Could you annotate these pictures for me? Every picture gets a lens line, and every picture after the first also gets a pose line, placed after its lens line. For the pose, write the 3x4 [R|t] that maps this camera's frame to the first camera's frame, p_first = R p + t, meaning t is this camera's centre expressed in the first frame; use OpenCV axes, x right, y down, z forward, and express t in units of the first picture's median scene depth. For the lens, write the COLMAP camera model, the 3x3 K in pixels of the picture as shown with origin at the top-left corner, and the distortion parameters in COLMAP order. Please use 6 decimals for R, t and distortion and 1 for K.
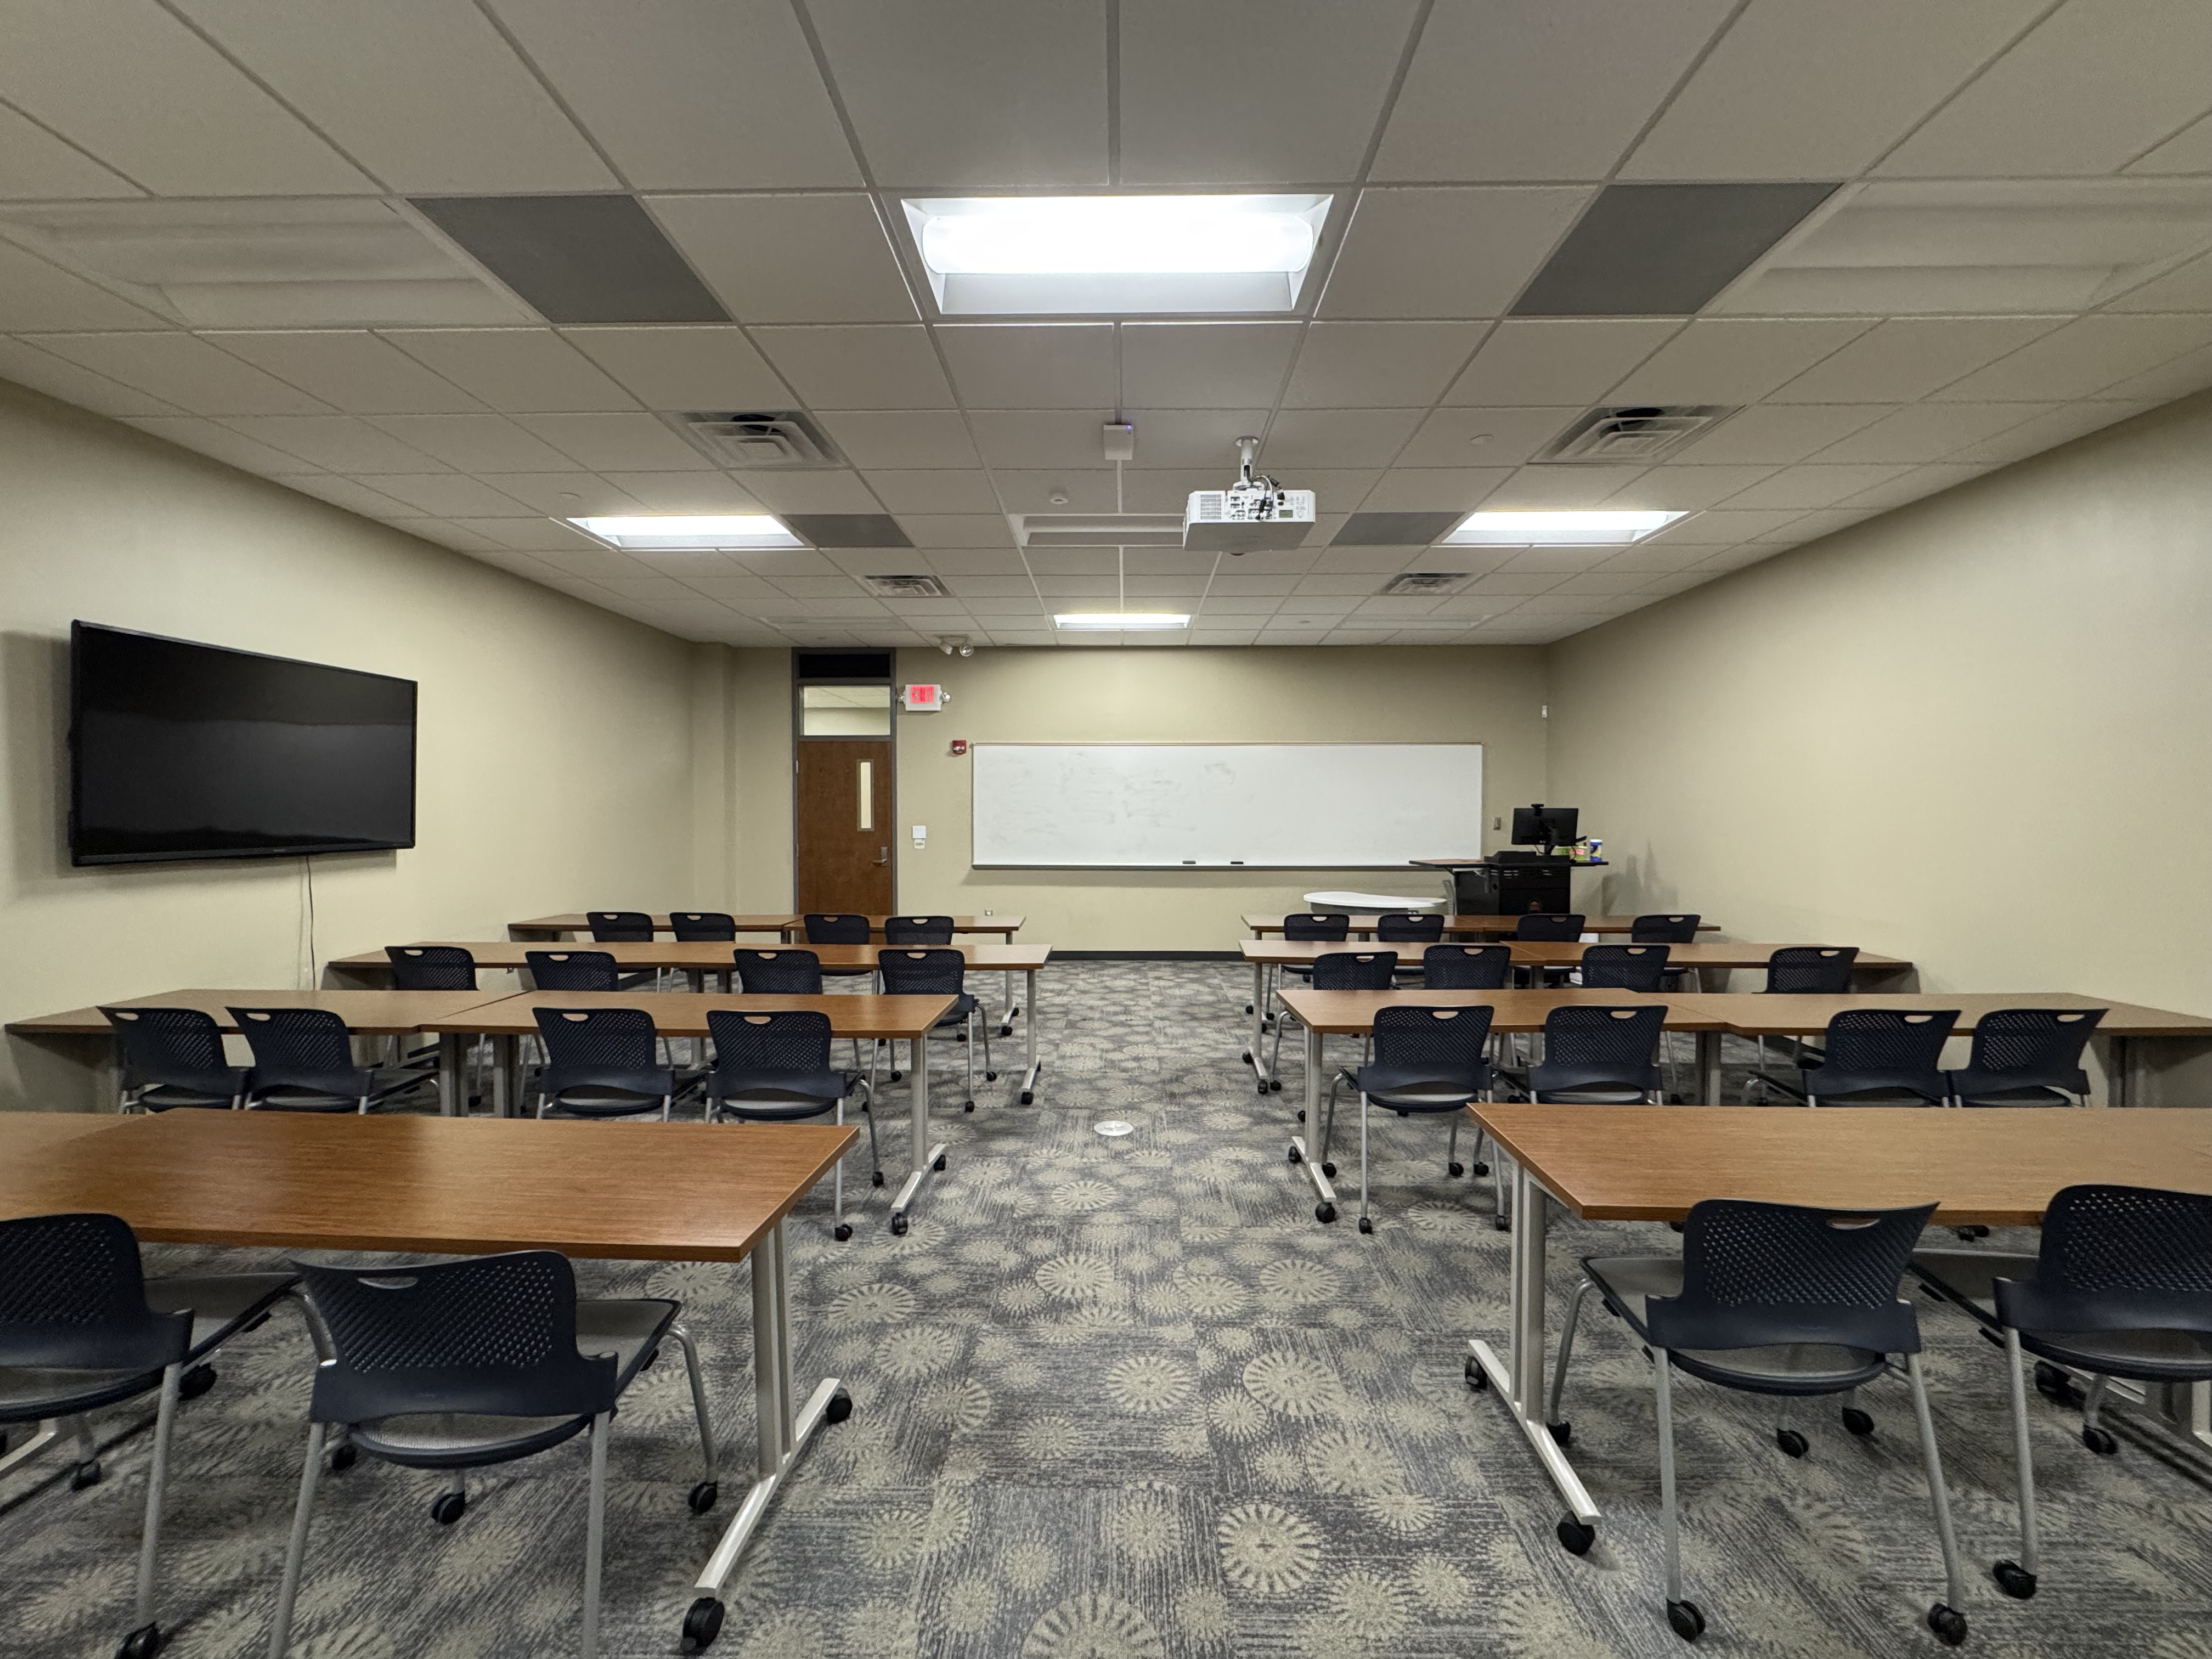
lens RADIAL K [[891.0, 0, 1106.6], [0, 891.0, 825.3], [0, 0, 1]] dist [0.000920, 0.000284]
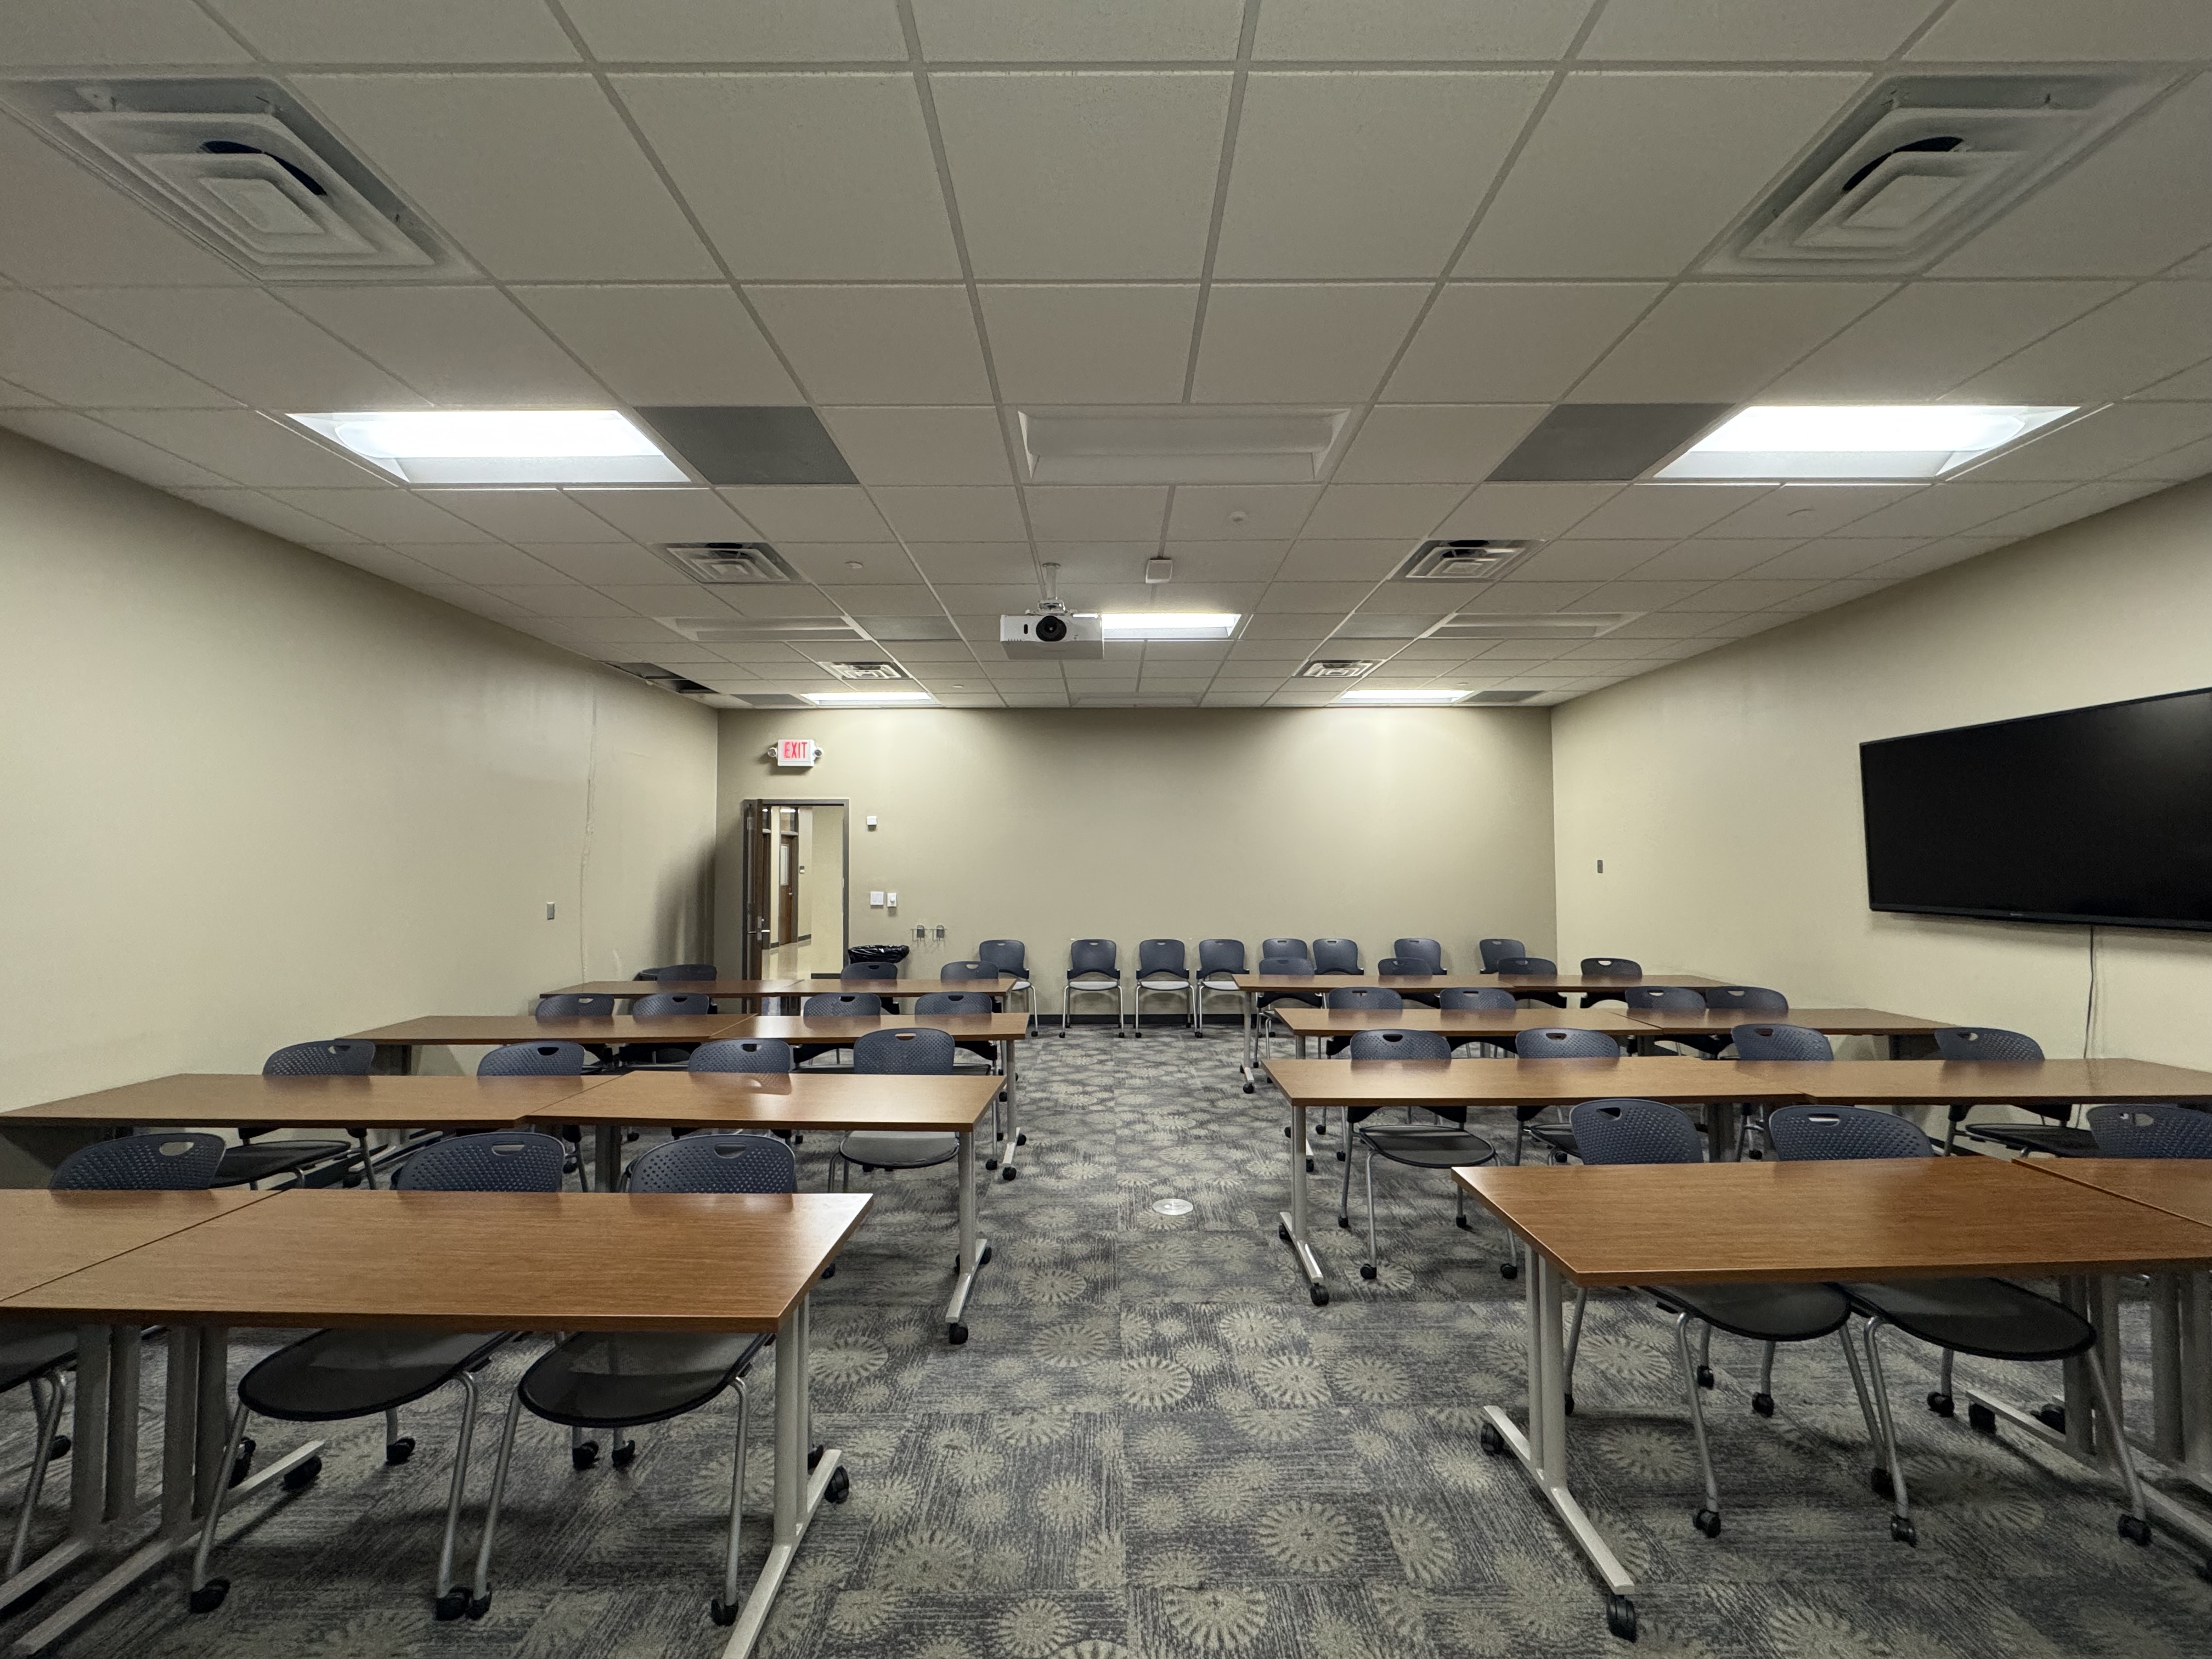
lens RADIAL K [[891.0, 0, 1105.3], [0, 891.0, 828.6], [0, 0, 1]] dist [0.000920, 0.000284]
pose [[-0.999844, 0.003358, -0.017363, 0.101637], [0.003667, 0.999835, -0.017788, -0.055826], [0.017300, -0.017849, -0.999691, 2.072675]]
